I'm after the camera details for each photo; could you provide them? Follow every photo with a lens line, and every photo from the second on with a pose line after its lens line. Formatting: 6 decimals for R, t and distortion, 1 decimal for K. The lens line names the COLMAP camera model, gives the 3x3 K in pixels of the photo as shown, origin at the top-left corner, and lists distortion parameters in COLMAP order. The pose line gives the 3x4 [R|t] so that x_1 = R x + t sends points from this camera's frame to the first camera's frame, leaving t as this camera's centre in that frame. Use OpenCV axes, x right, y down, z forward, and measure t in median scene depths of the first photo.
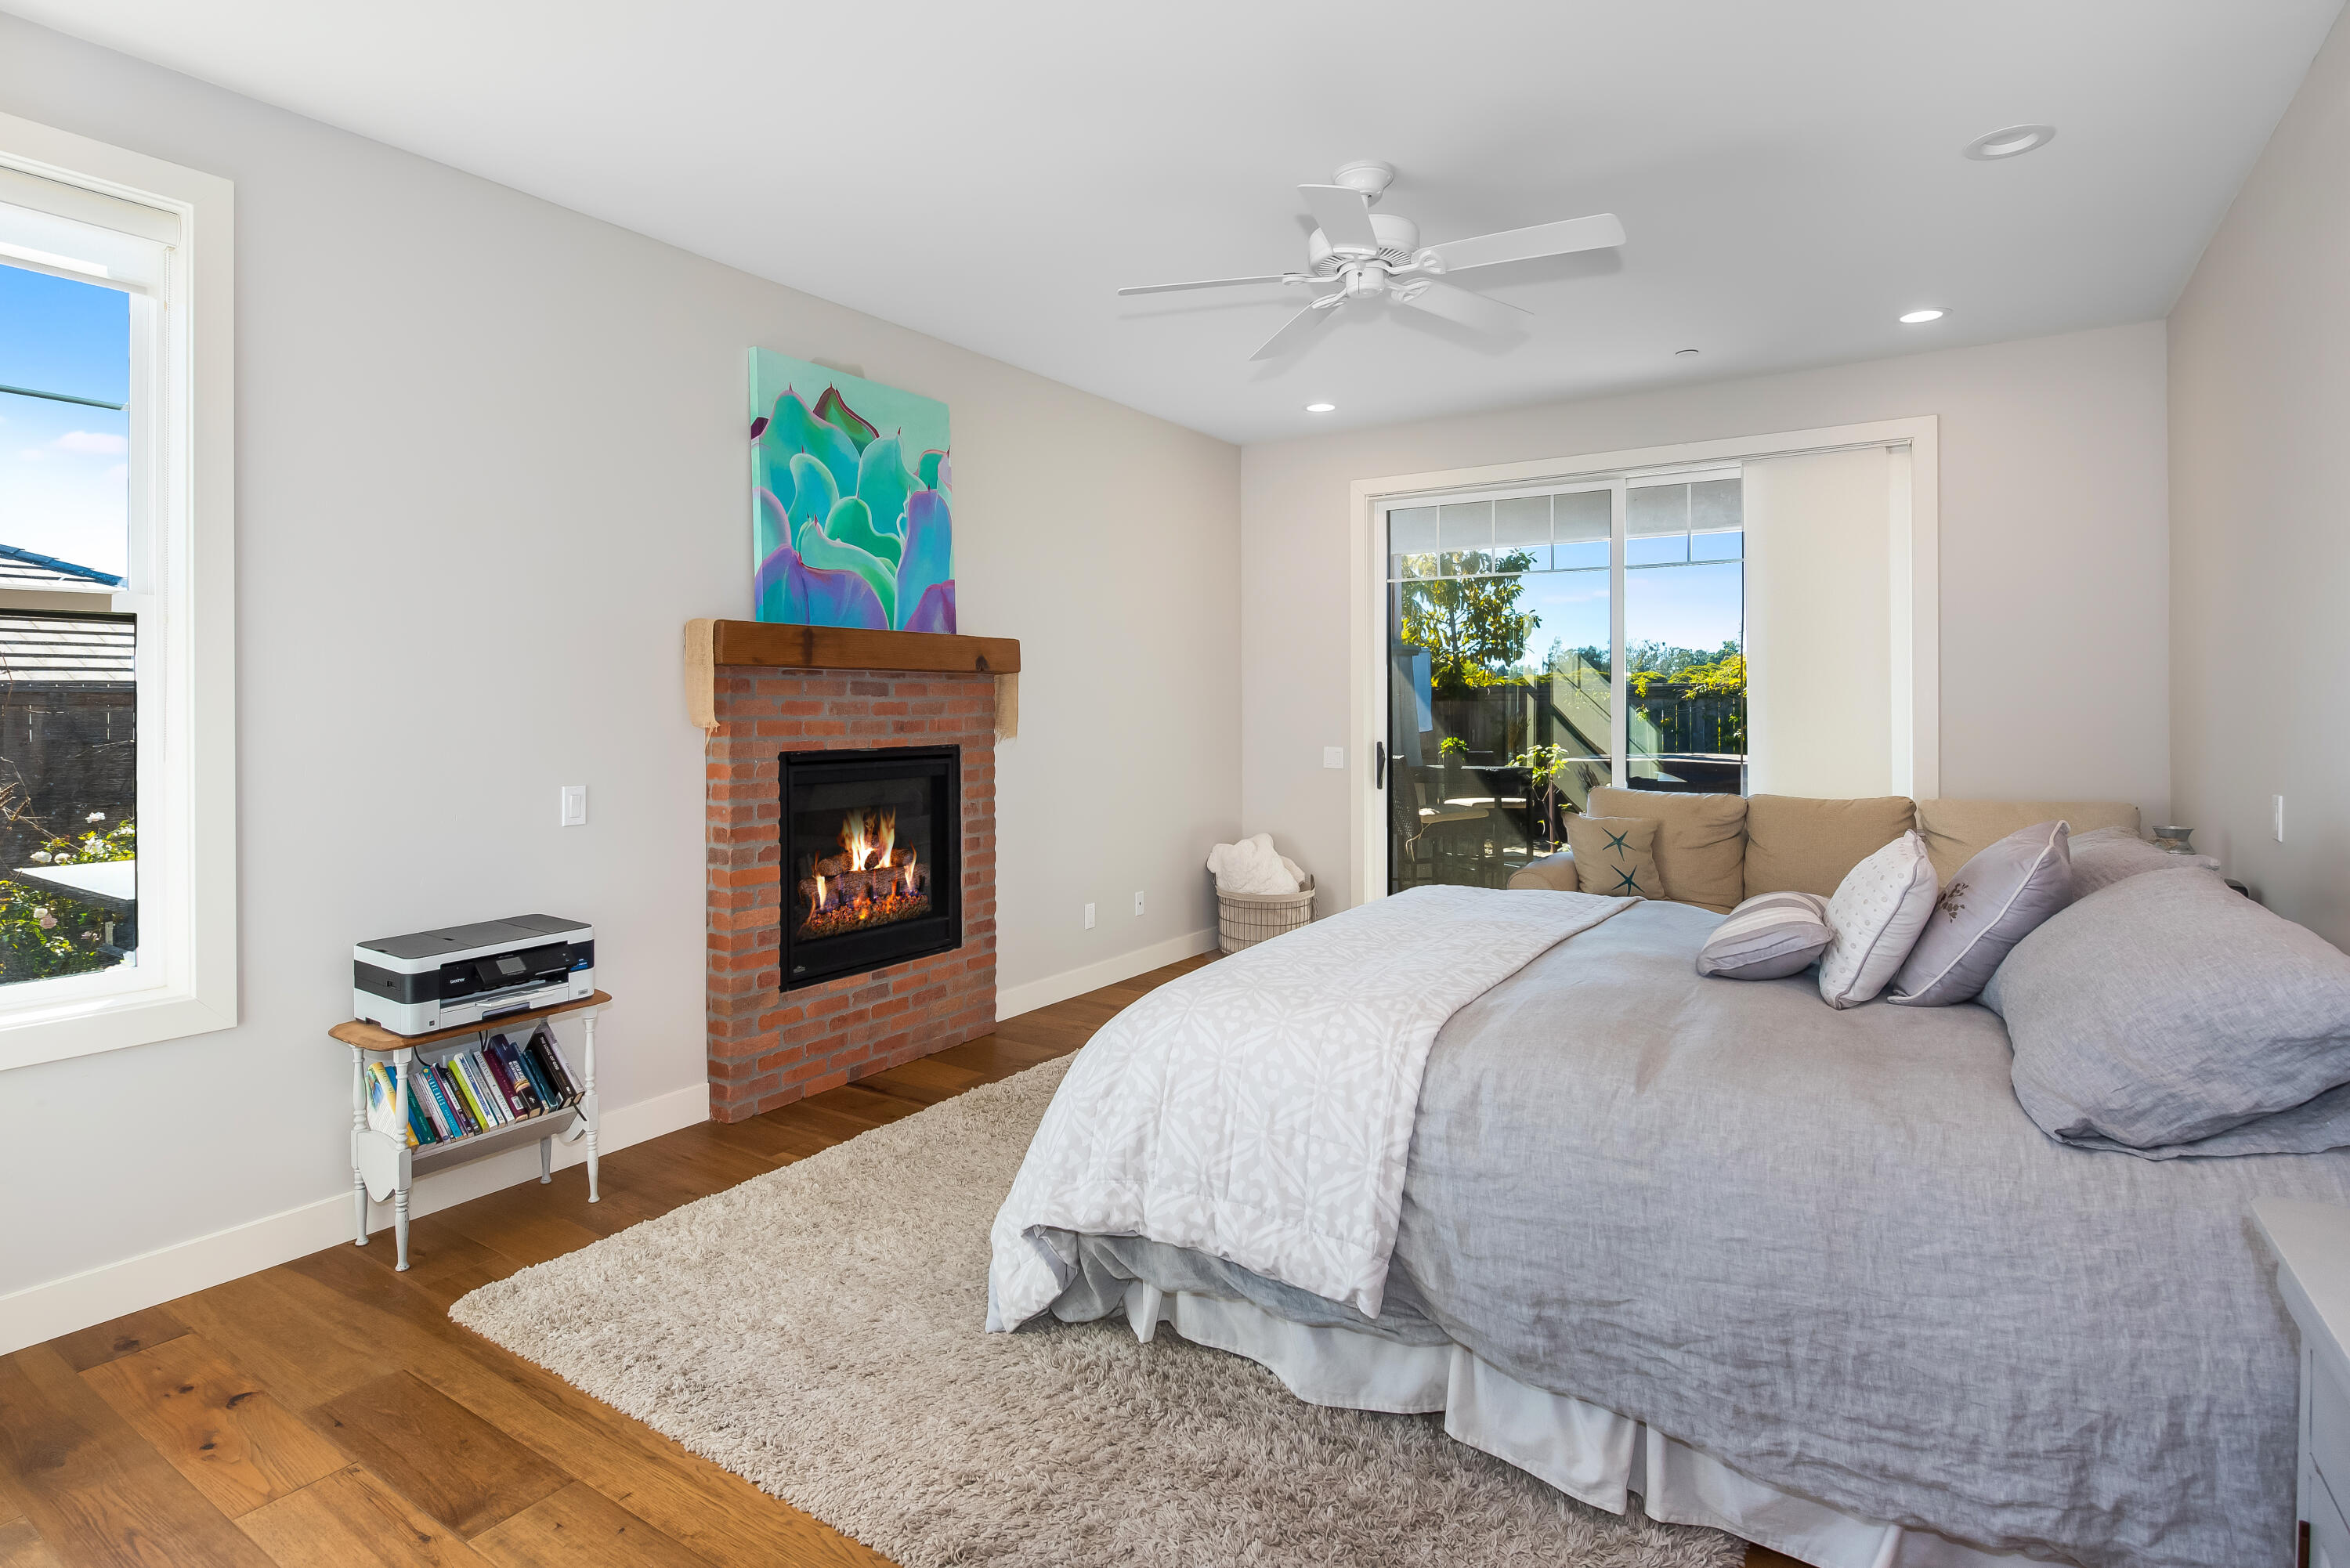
lens RADIAL K [[1178.2, 0, 1176.0], [0, 1178.2, 706.9], [0, 0, 1]] dist [0.000174, 0.000022]
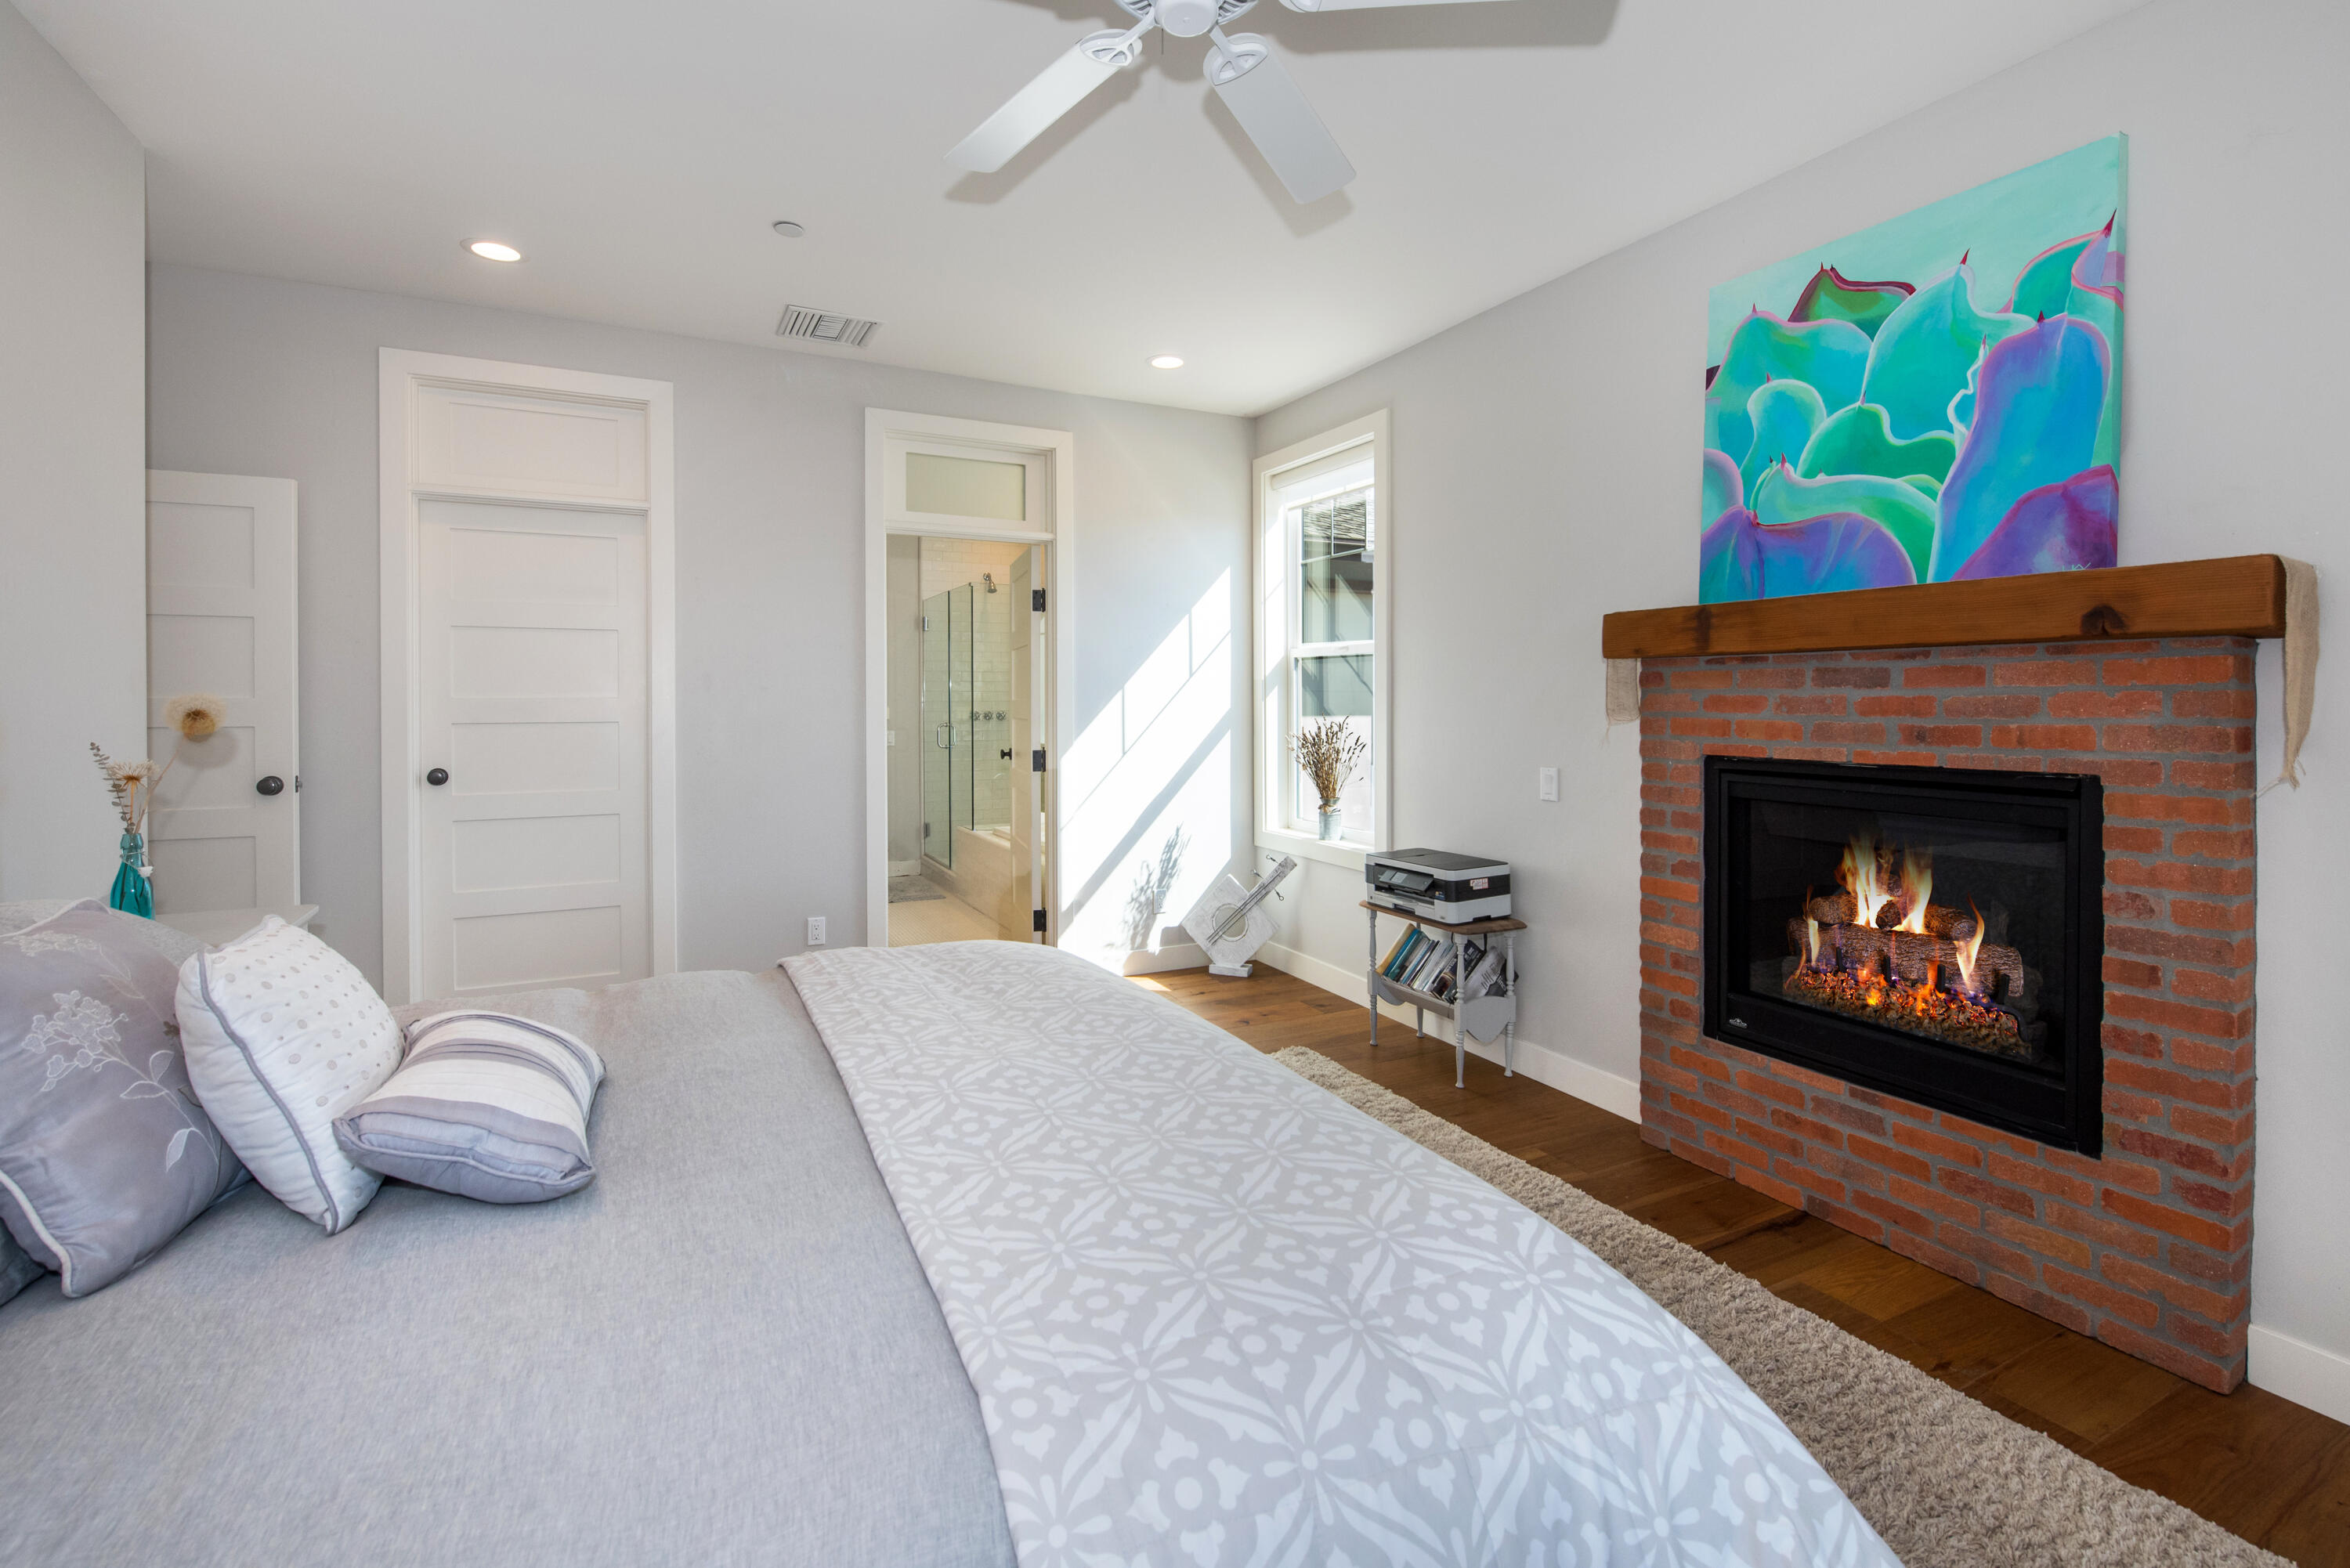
lens RADIAL K [[1020.8, 0, 1175.4], [0, 1020.8, 701.4], [0, 0, 1]] dist [-0.014245, -0.000146]
pose [[-0.494402, 0.011888, -0.869152, 0.465927], [0.005696, 0.999929, 0.010437, -0.009973], [0.869215, 0.000209, -0.494435, 0.970012]]
